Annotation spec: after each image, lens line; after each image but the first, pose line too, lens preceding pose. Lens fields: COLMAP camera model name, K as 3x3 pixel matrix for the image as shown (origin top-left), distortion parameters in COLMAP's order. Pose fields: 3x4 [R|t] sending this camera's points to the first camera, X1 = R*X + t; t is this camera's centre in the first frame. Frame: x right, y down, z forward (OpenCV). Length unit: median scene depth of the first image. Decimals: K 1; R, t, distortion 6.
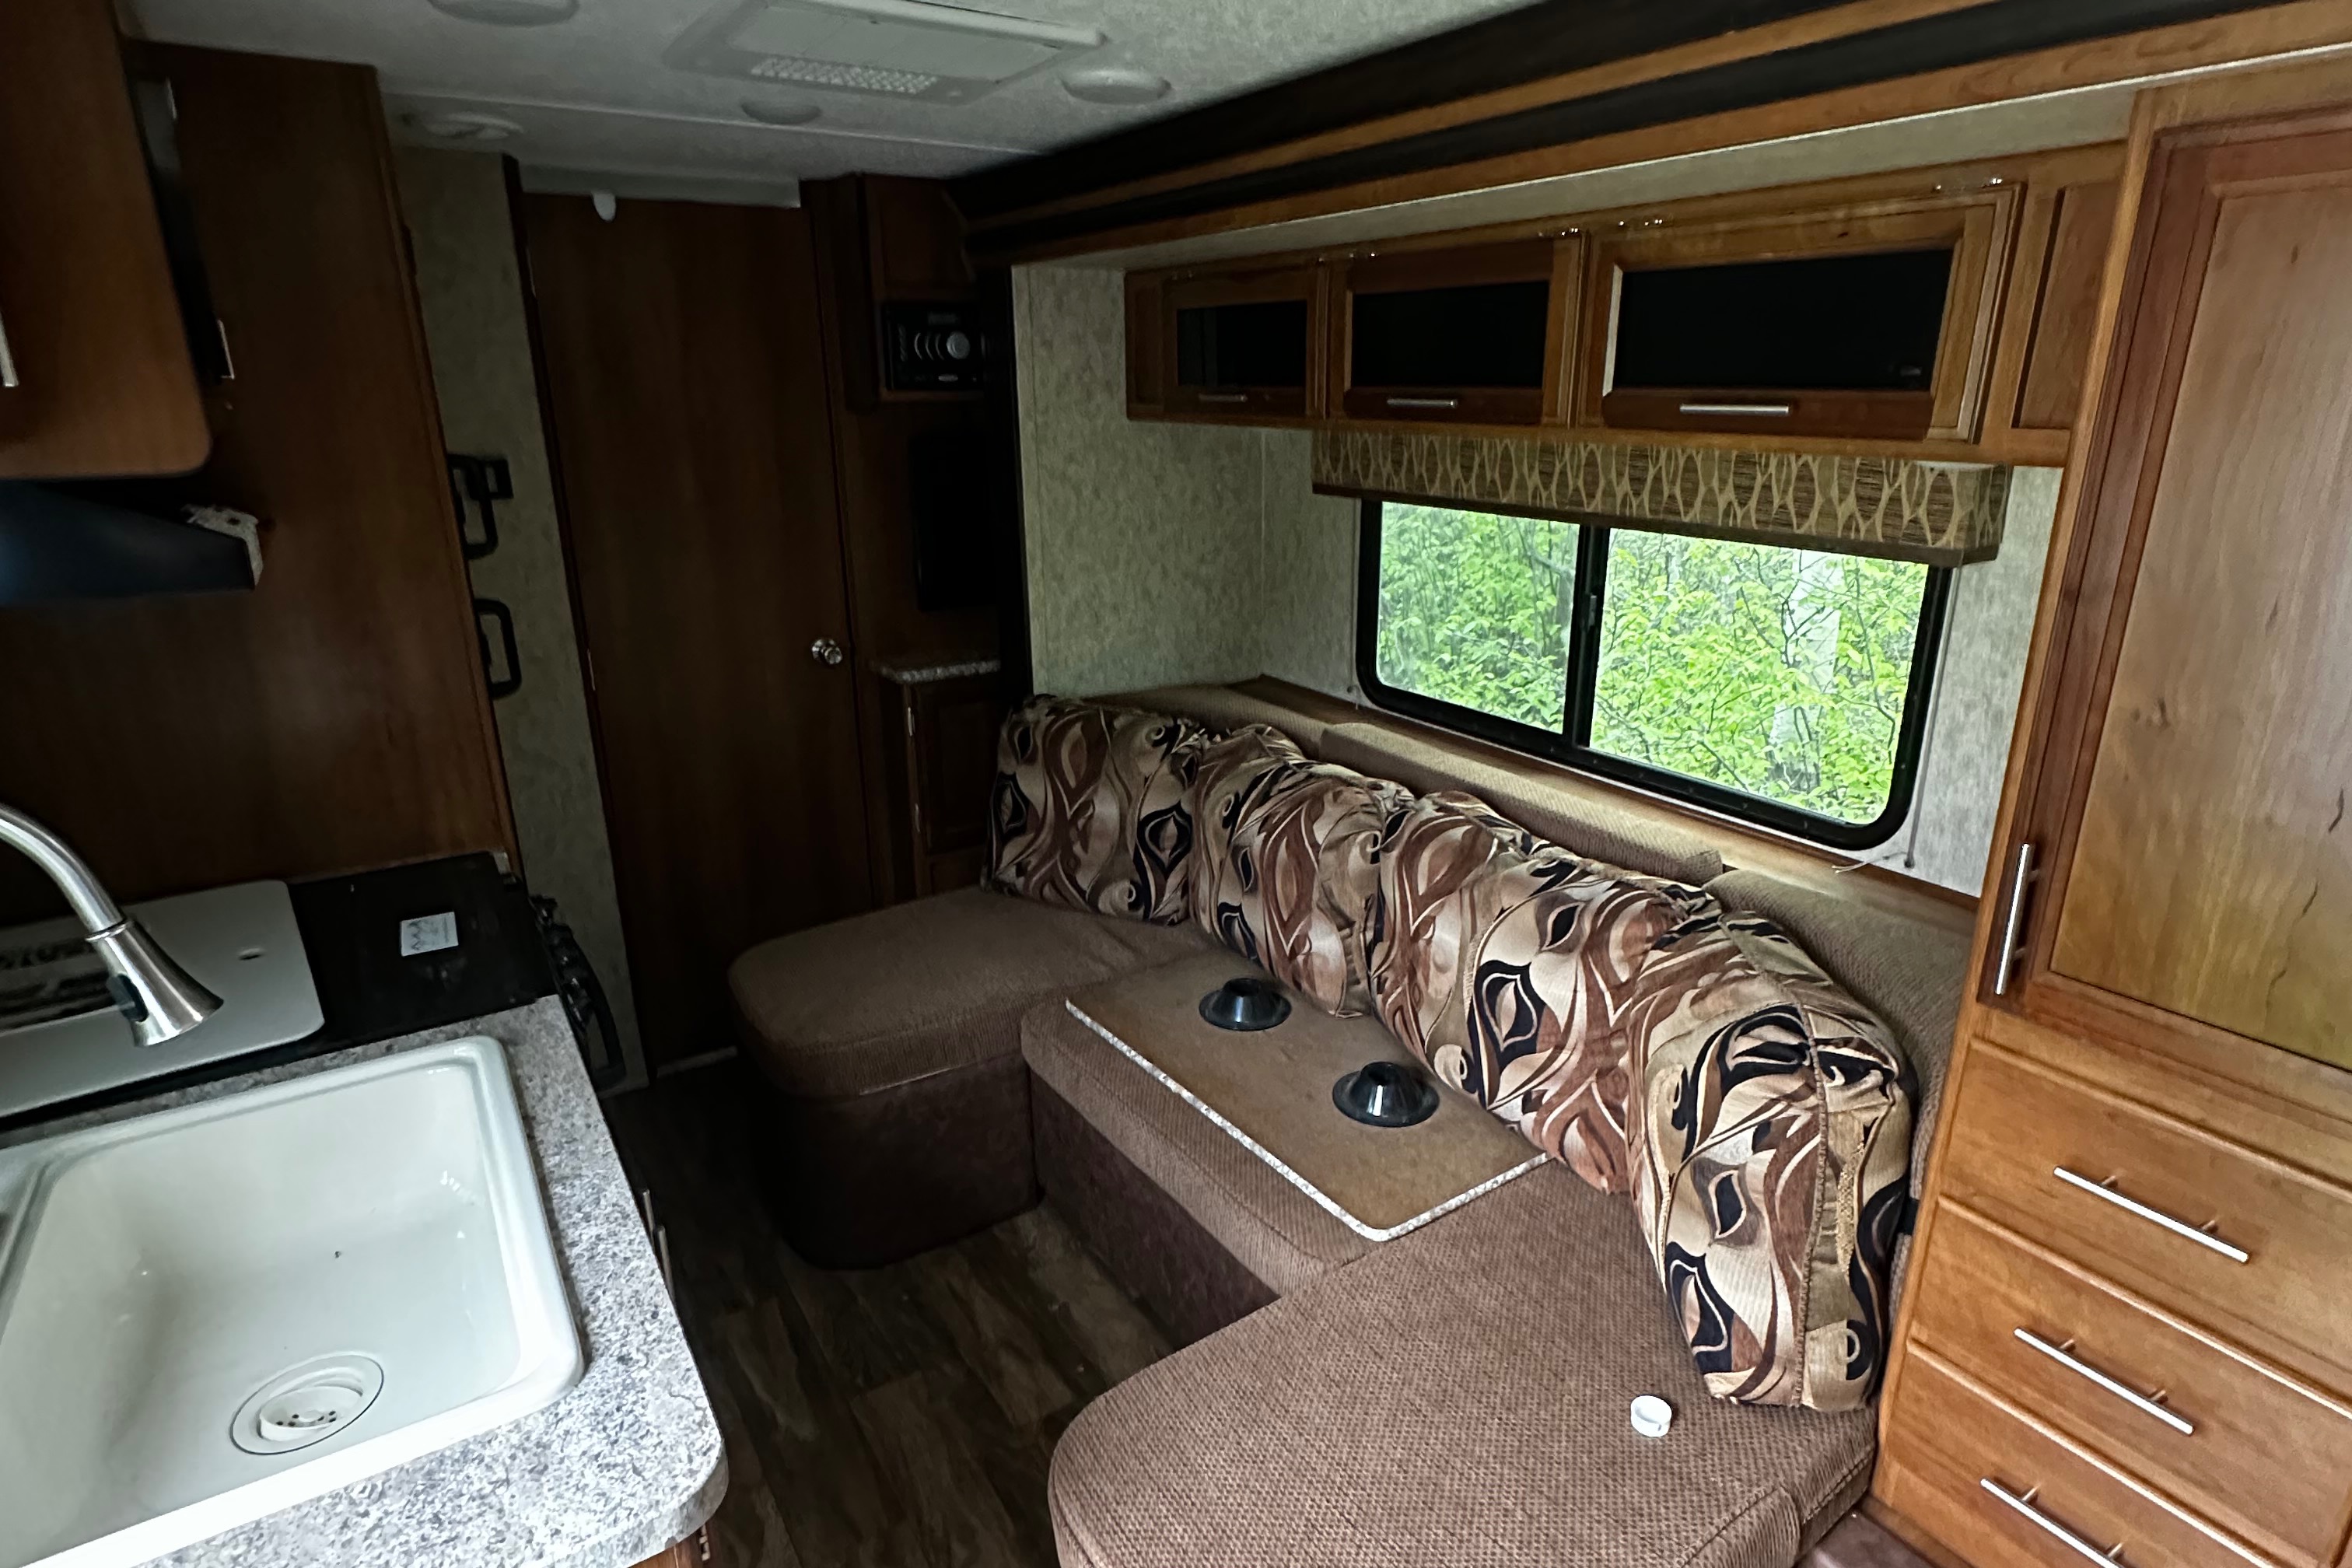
lens RADIAL K [[1273.7, 0, 1176.0], [0, 1273.7, 784.0], [0, 0, 1]] dist [-0.001684, -0.000736]
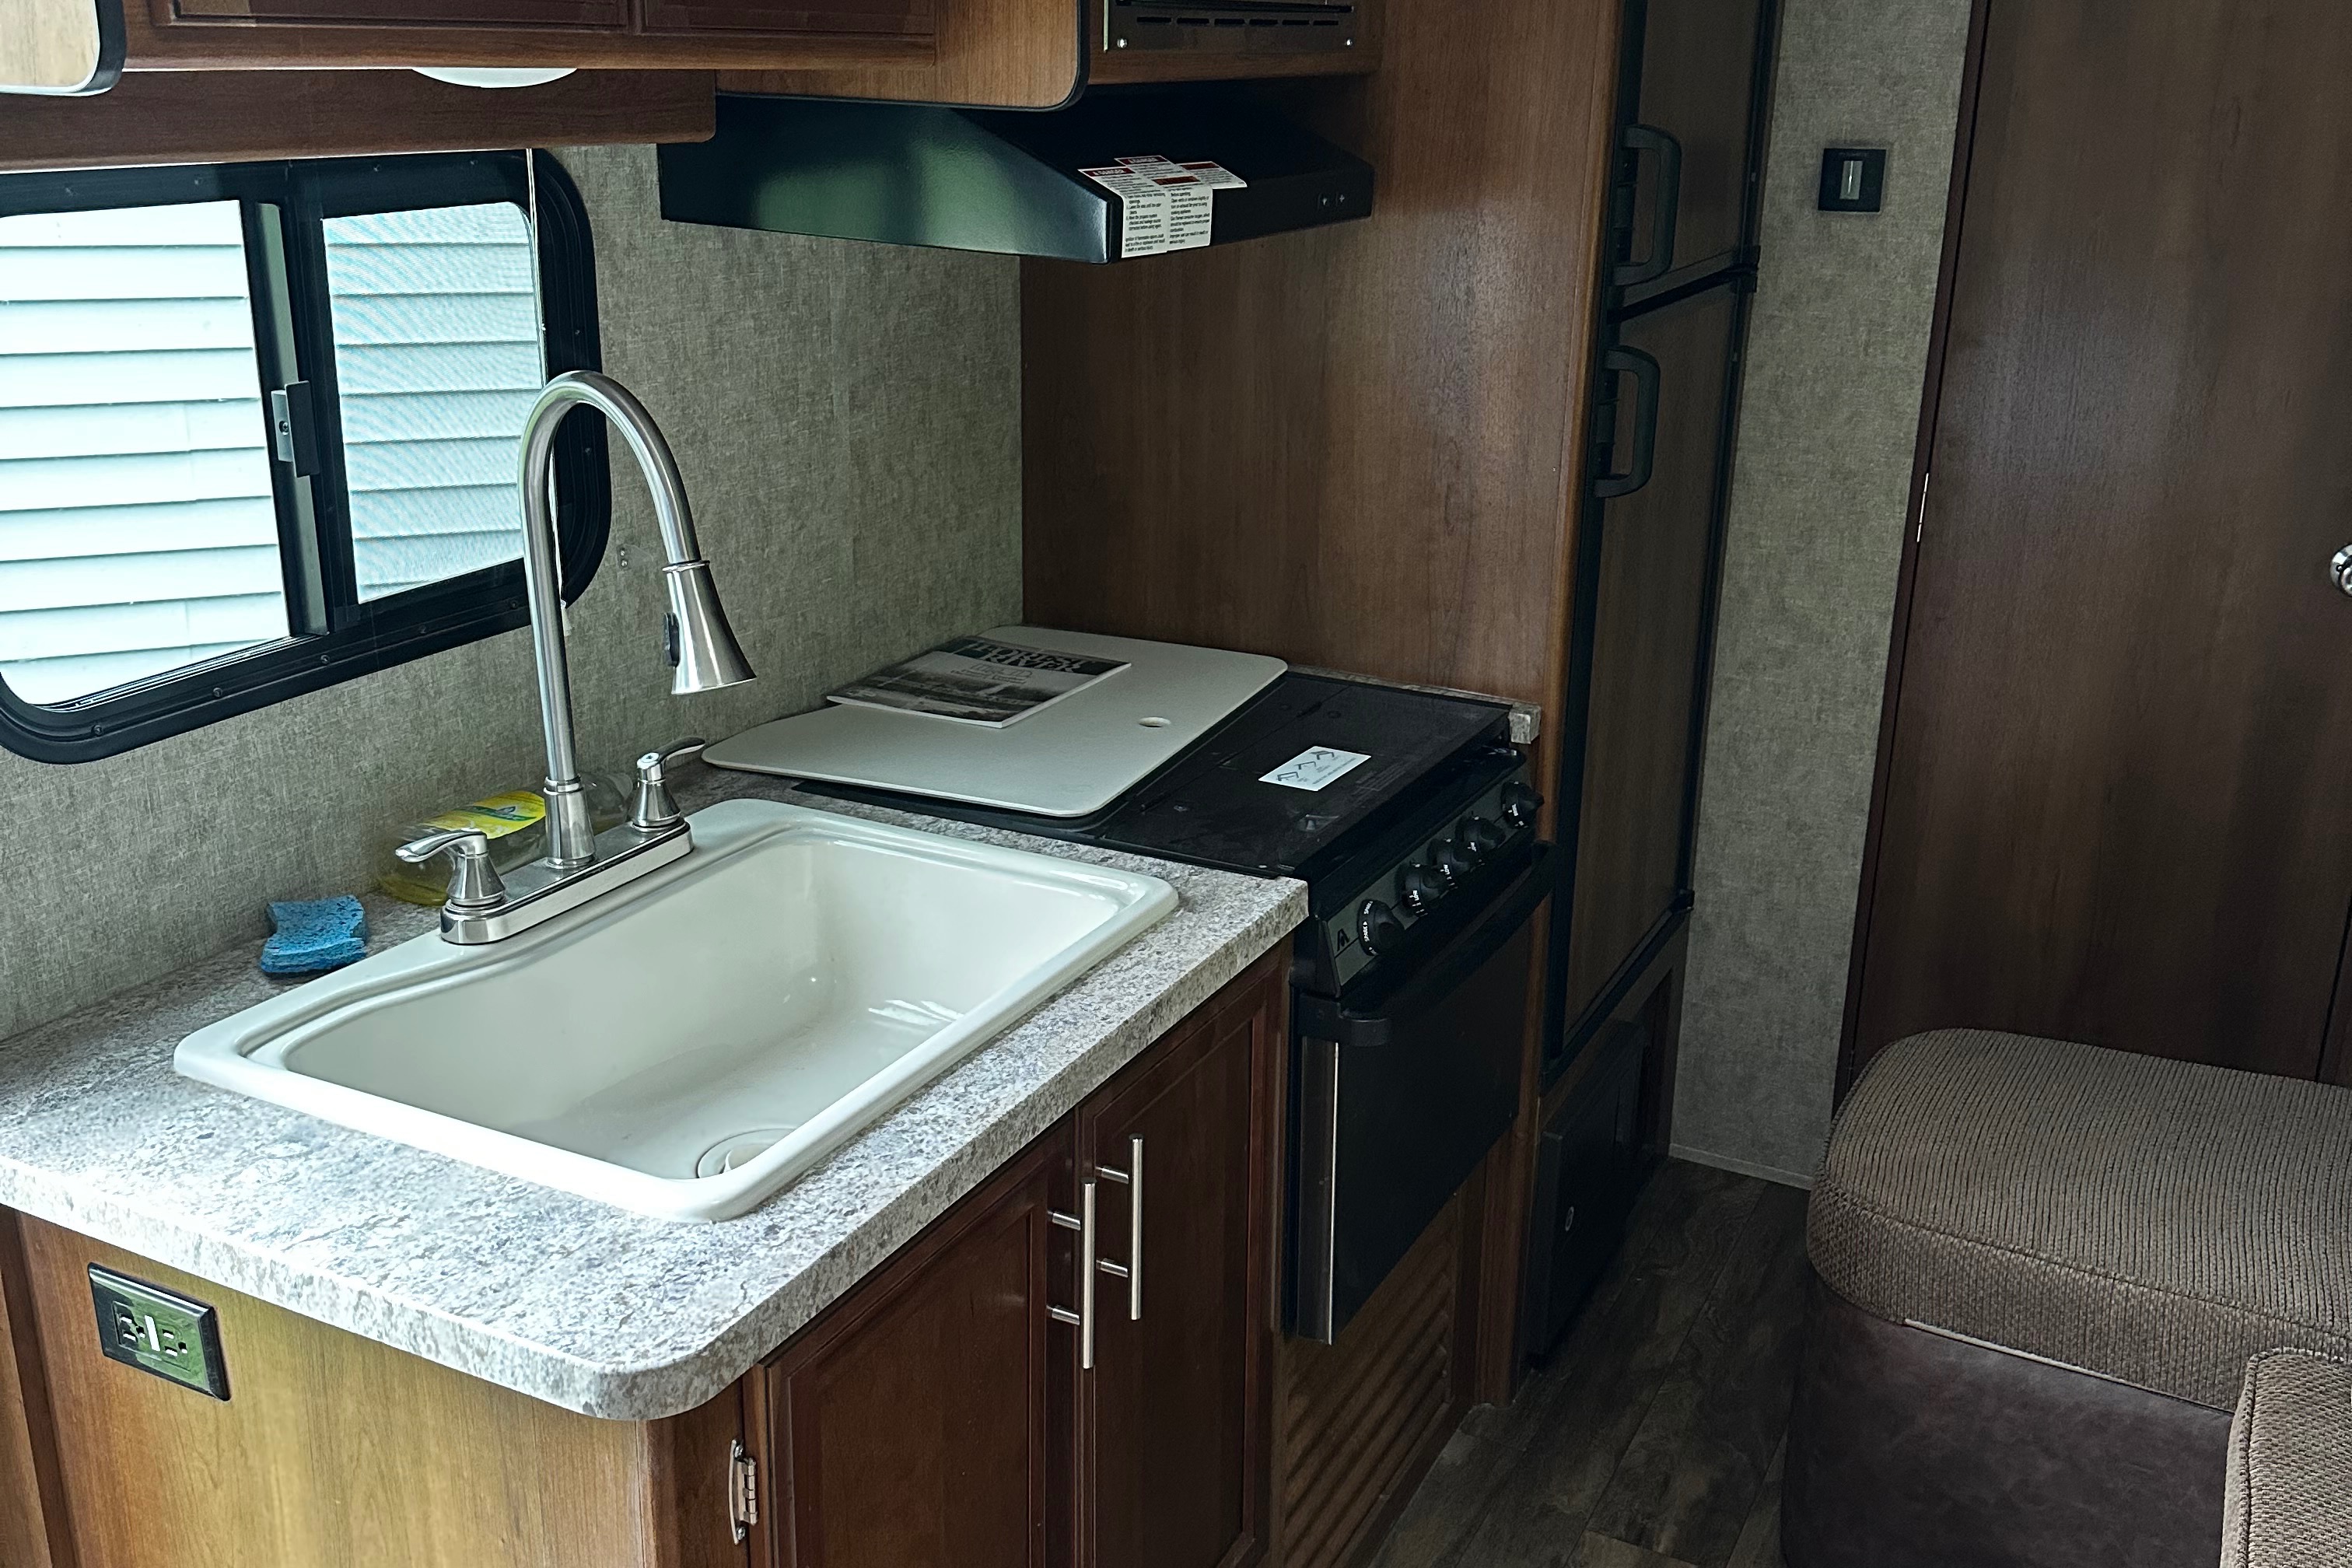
lens RADIAL K [[2178.7, 0, 1176.0], [0, 2178.7, 784.0], [0, 0, 1]] dist [0.100101, -0.005213]
pose [[0.500696, 0.290253, -0.815510, 0.471017], [-0.281934, 0.945419, 0.163391, -0.066703], [0.818423, 0.148110, 0.555200, 0.266439]]
